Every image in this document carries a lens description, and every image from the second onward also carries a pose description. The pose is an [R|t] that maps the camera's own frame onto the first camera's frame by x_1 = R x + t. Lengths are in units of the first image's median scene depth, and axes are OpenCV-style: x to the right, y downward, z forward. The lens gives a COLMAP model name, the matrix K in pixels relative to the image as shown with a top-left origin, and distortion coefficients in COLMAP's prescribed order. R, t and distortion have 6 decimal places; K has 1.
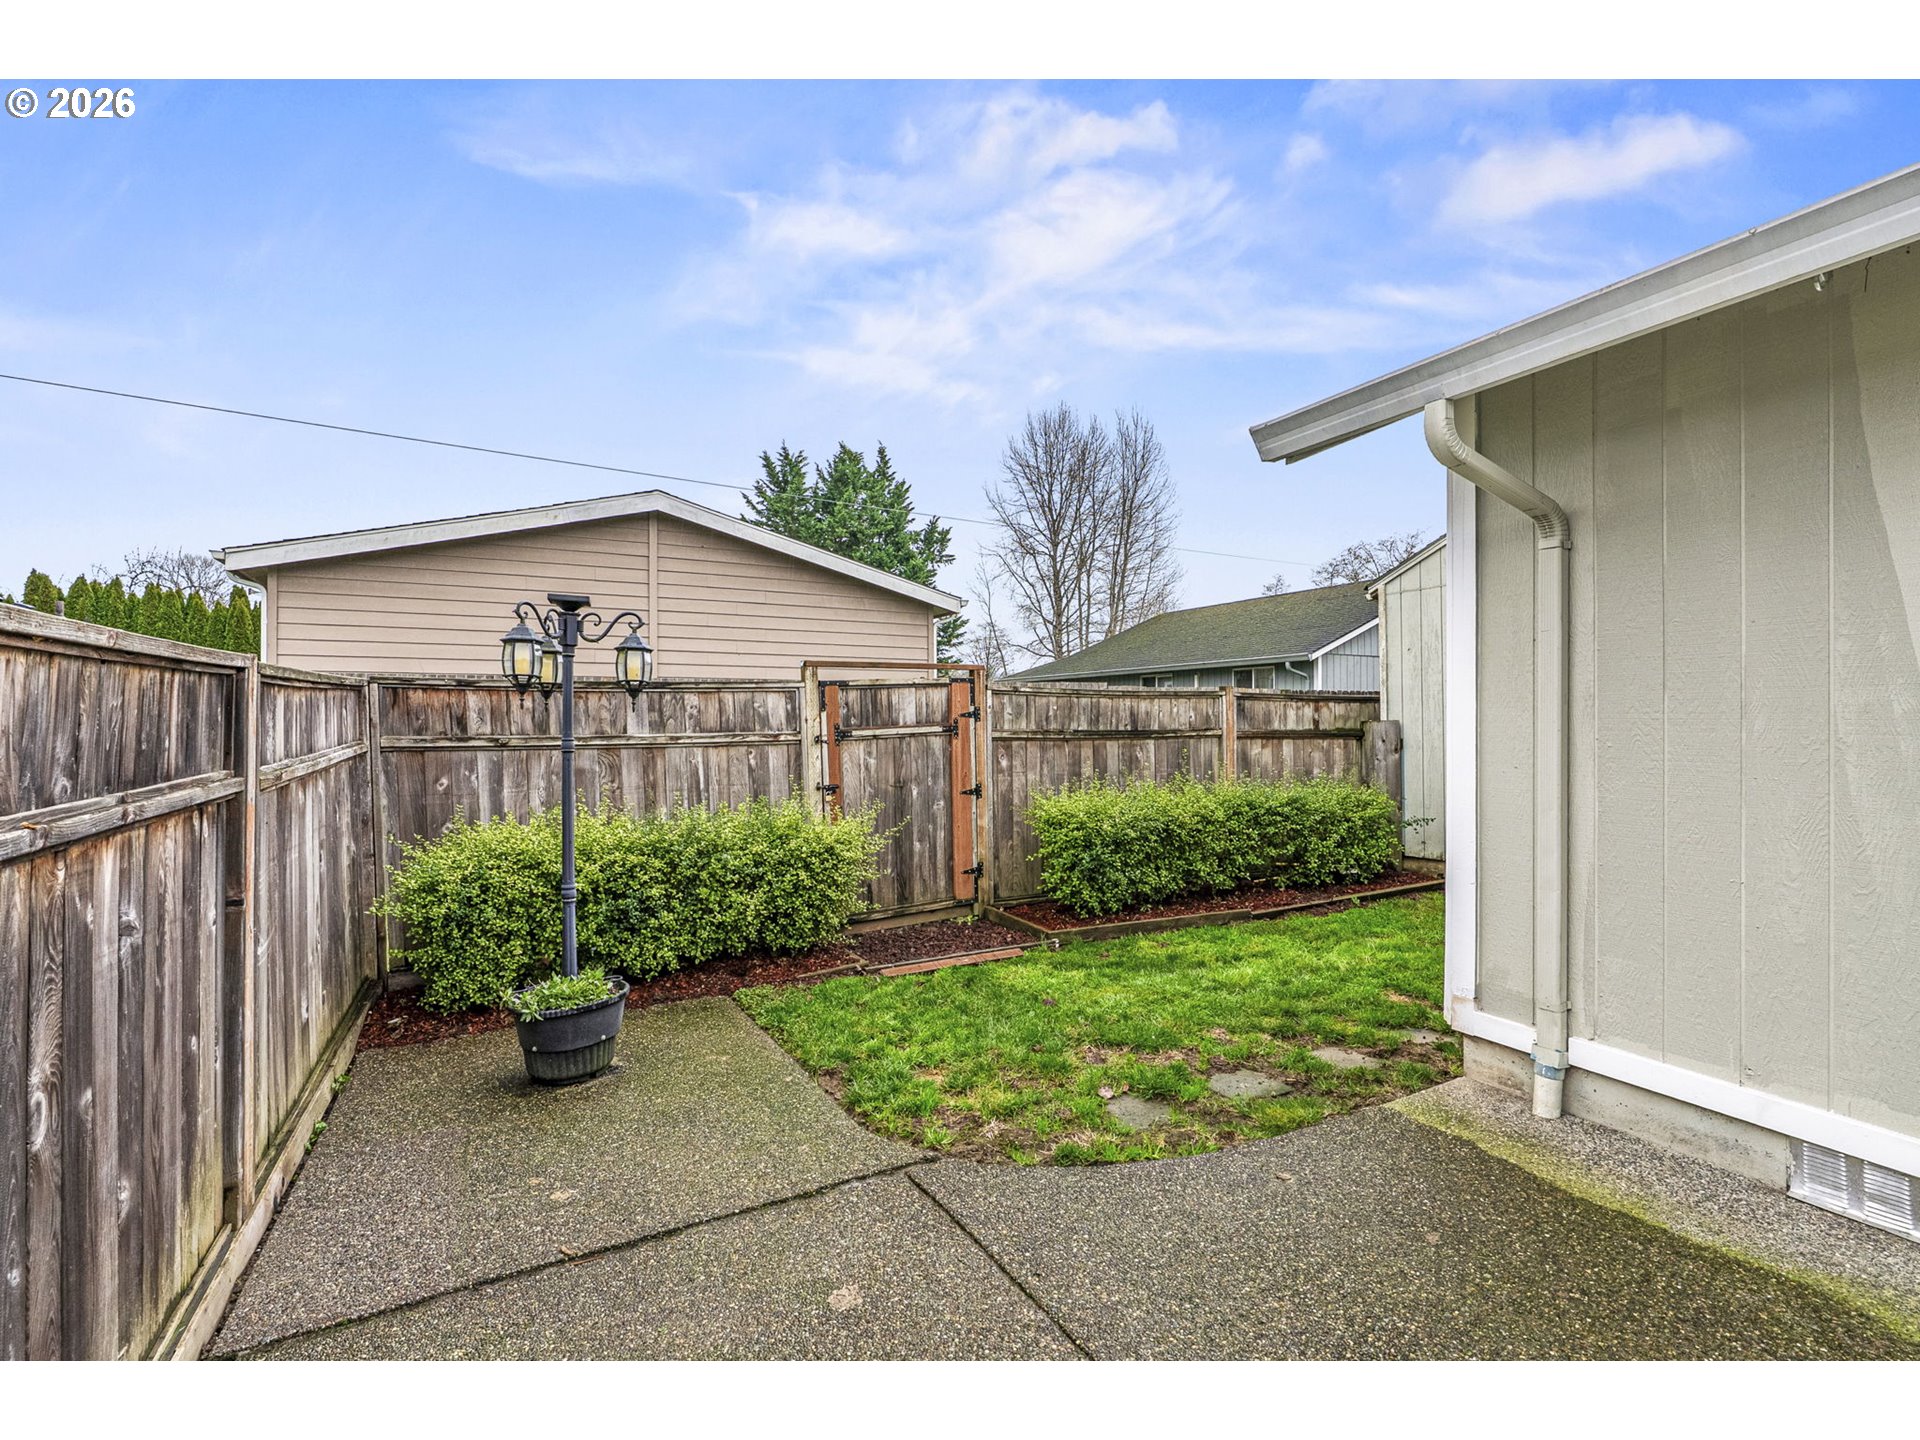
lens RADIAL K [[878.3, 0, 942.2], [0, 878.3, 719.5], [0, 0, 1]] dist [-0.006119, 0.001390]
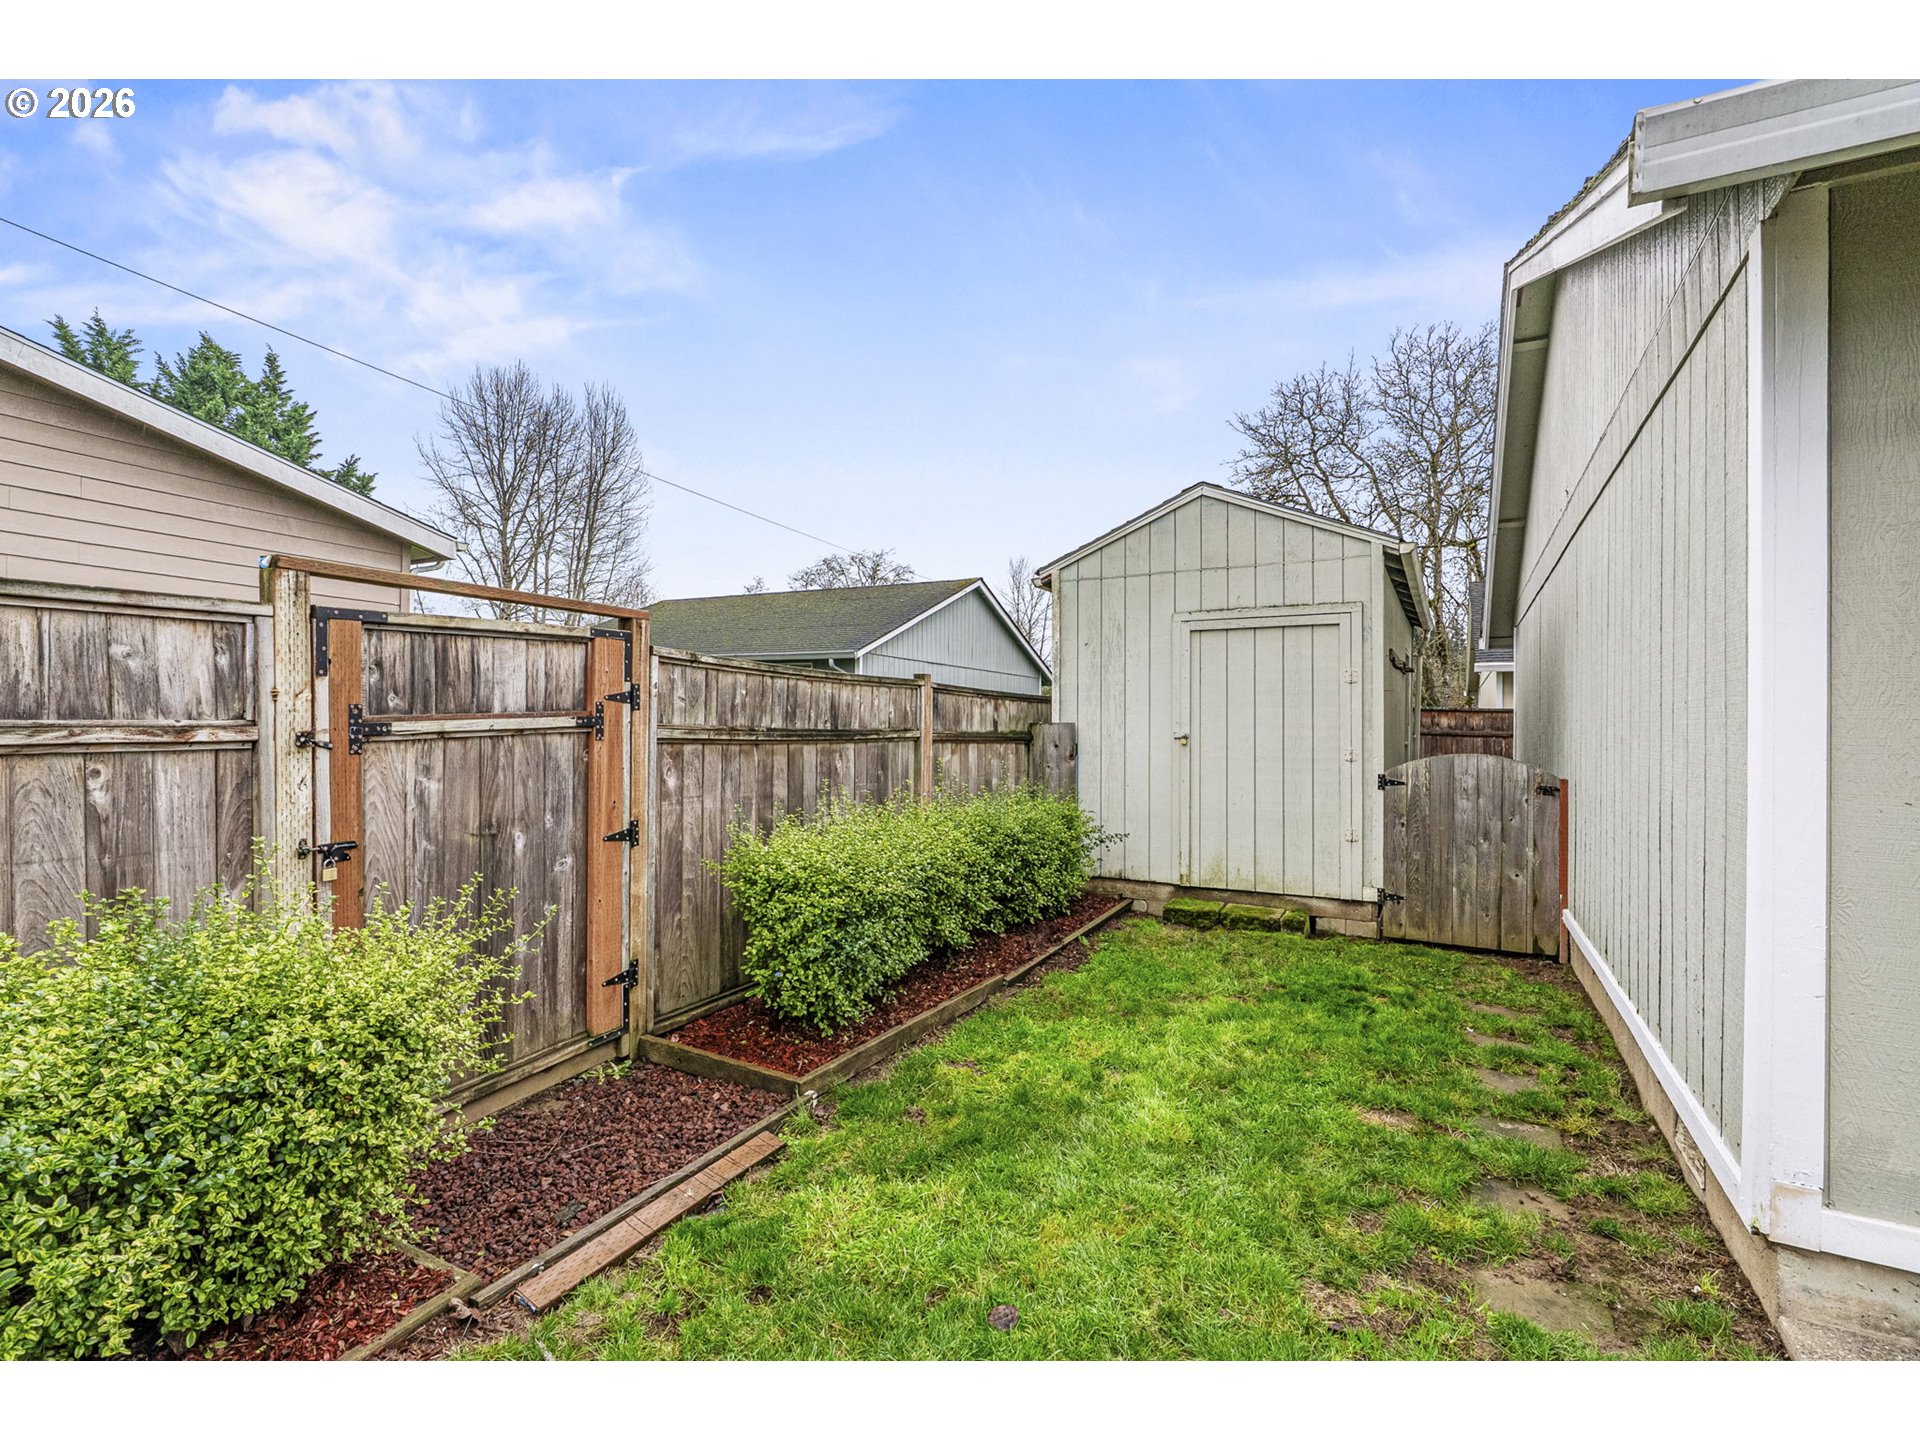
lens RADIAL K [[878.3, 0, 947.0], [0, 878.3, 711.4], [0, 0, 1]] dist [-0.006119, 0.001390]
pose [[0.822187, 0.027272, 0.568564, -0.116720], [-0.022483, 0.999628, -0.015436, 0.007446], [-0.568773, -0.000091, 0.822494, 0.426773]]
